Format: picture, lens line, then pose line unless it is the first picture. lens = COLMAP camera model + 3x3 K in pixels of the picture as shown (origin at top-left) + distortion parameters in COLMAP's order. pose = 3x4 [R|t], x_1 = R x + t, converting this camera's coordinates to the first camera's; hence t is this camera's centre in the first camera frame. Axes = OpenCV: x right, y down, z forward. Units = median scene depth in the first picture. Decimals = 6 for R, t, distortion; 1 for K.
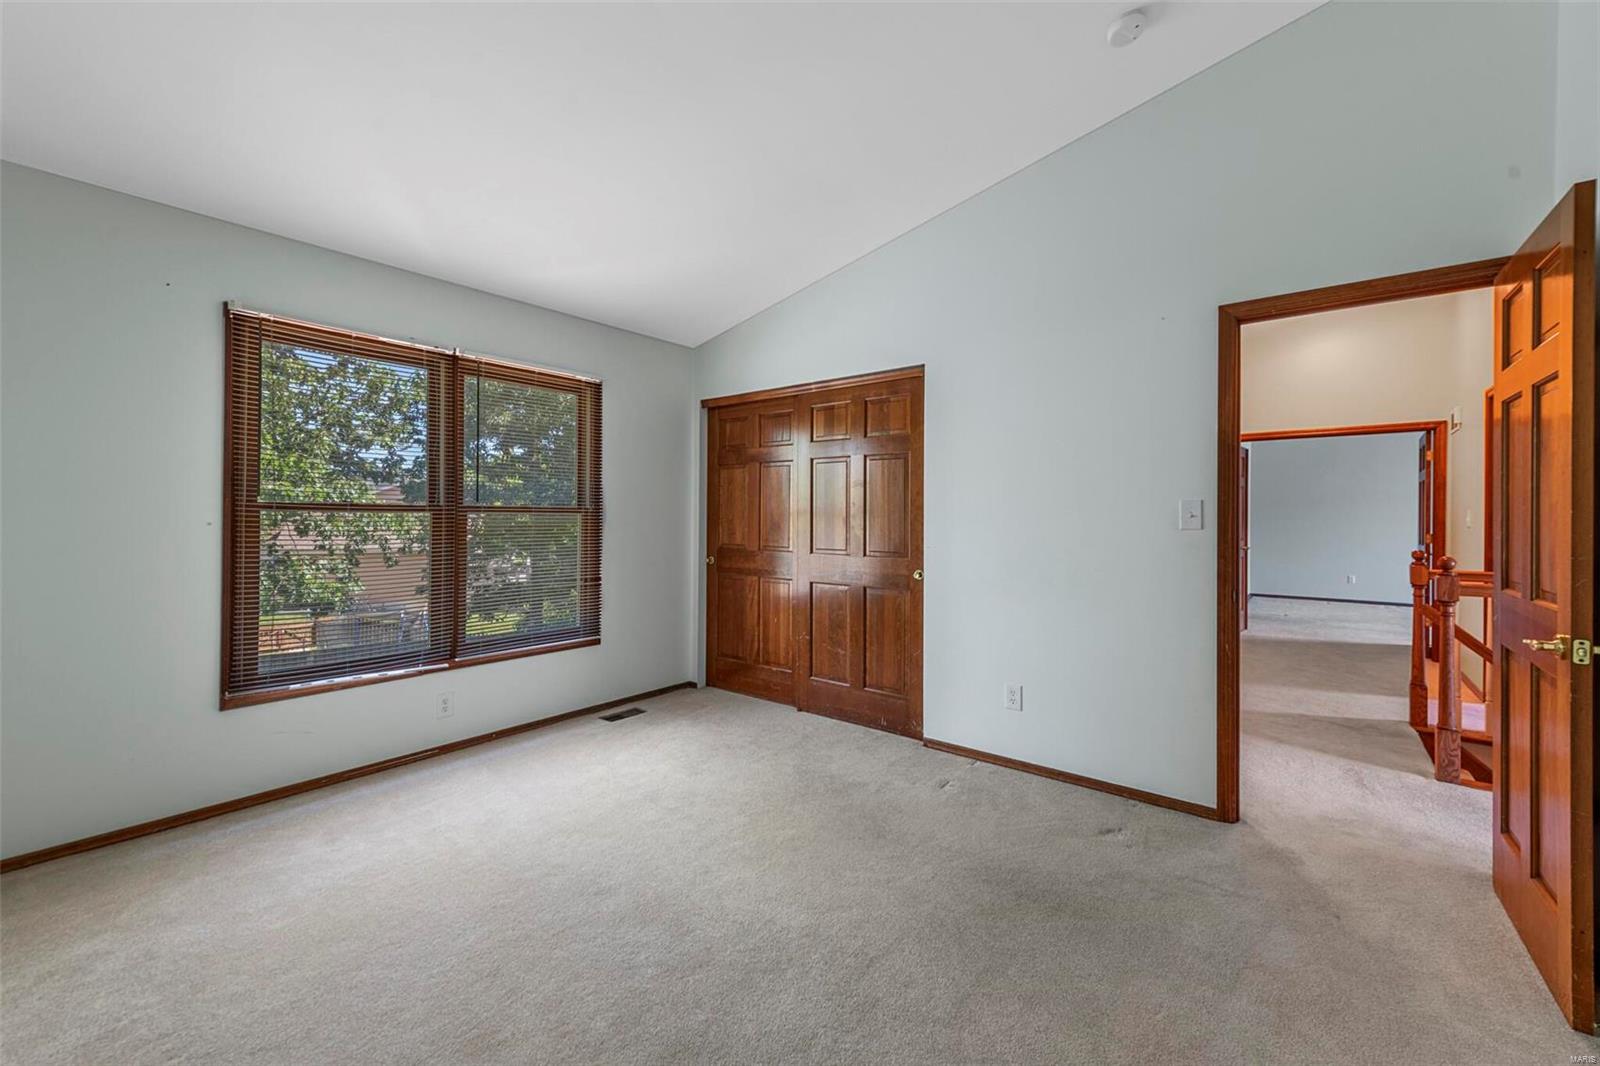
lens RADIAL K [[610.4, 0, 831.8], [0, 610.4, 517.6], [0, 0, 1]] dist [0.010954, -0.000197]
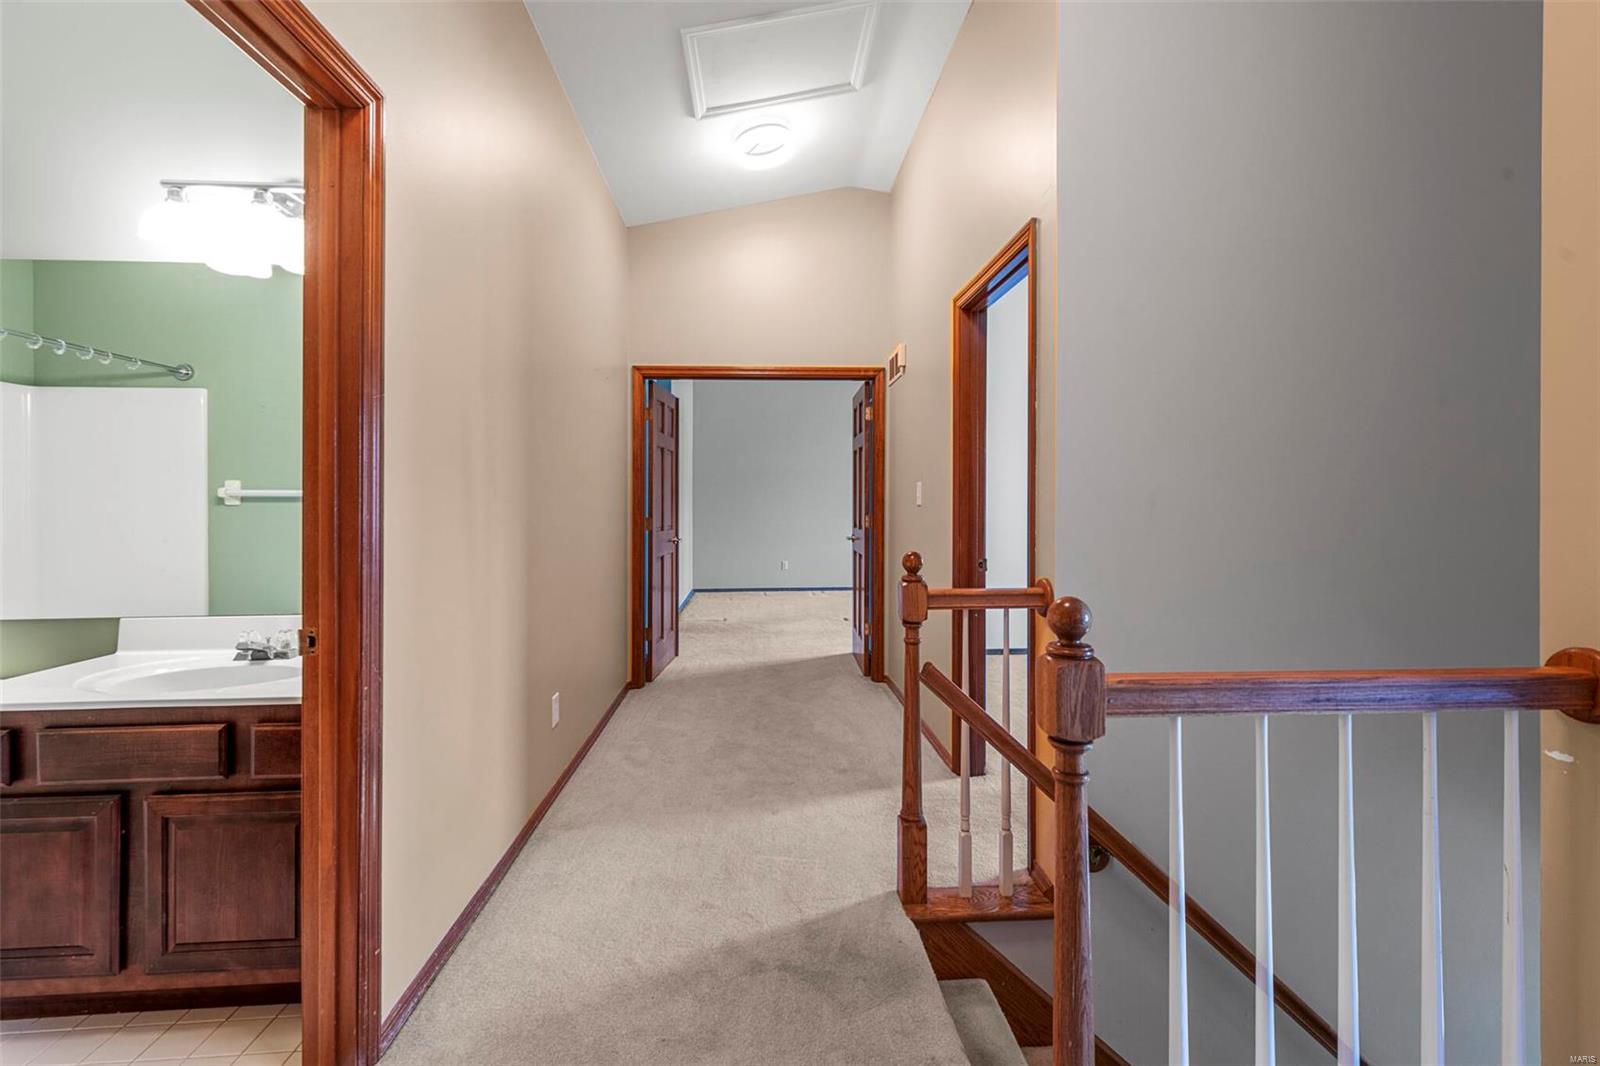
lens RADIAL K [[650.4, 0, 802.1], [0, 650.4, 502.5], [0, 0, 1]] dist [-0.026938, 0.013600]
pose [[0.737693, -0.005897, 0.675111, 0.264872], [0.002984, 0.999981, 0.005474, 0.004609], [-0.675130, -0.002024, 0.737696, 0.335879]]
